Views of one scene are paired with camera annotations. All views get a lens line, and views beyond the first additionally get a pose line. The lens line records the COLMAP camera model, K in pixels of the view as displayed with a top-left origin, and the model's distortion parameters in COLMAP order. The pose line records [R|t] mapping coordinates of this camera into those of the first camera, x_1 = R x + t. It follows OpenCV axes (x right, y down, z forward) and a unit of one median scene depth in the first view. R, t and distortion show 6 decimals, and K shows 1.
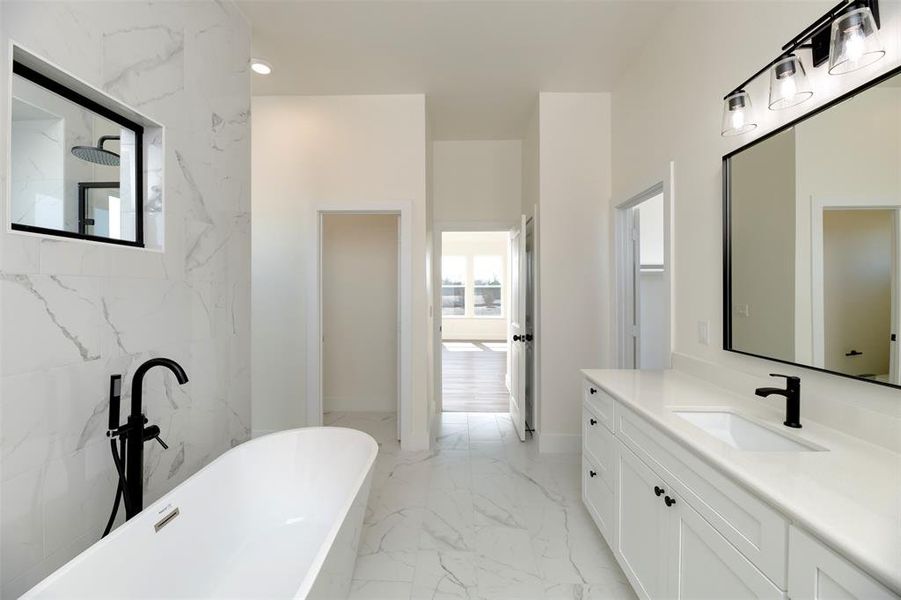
lens RADIAL K [[367.8, 0, 449.4], [0, 367.8, 292.3], [0, 0, 1]] dist [0.001192, -0.002509]
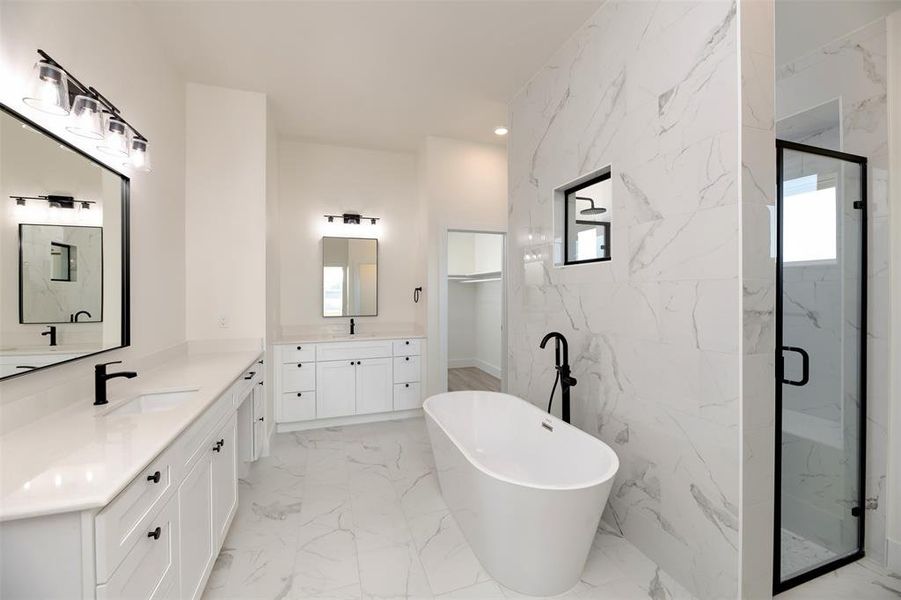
lens RADIAL K [[367.8, 0, 451.5], [0, 367.8, 294.8], [0, 0, 1]] dist [0.001192, -0.002509]
pose [[-0.933705, 0.008596, -0.357941, 0.195405], [0.004240, 0.999907, 0.012953, -0.011408], [0.358019, 0.010577, -0.933655, 1.912494]]
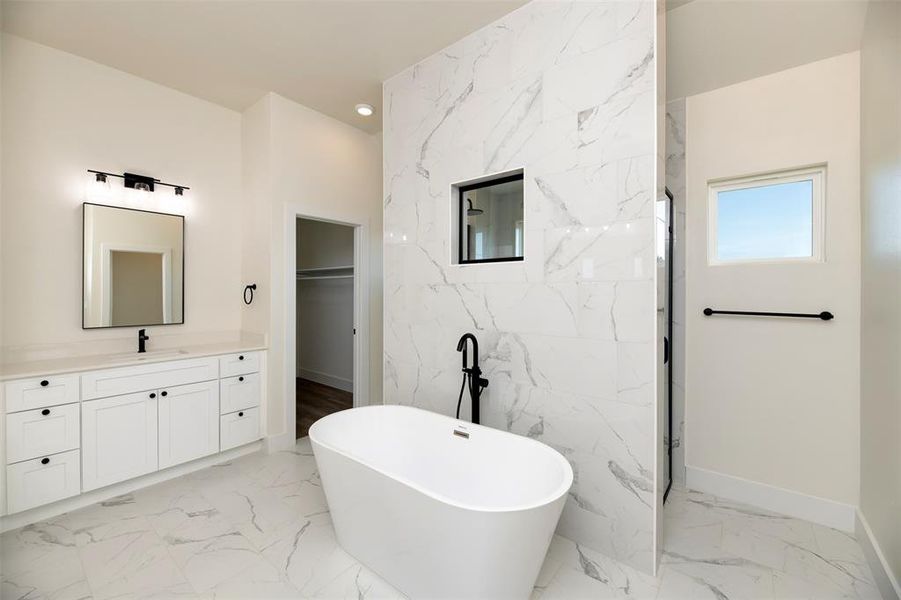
lens RADIAL K [[367.8, 0, 452.8], [0, 367.8, 293.4], [0, 0, 1]] dist [0.001192, -0.002509]
pose [[-0.599280, 0.006405, -0.800514, 0.418363], [-0.003084, 0.999942, 0.010310, -0.007741], [0.800534, 0.008647, -0.599225, 1.519683]]
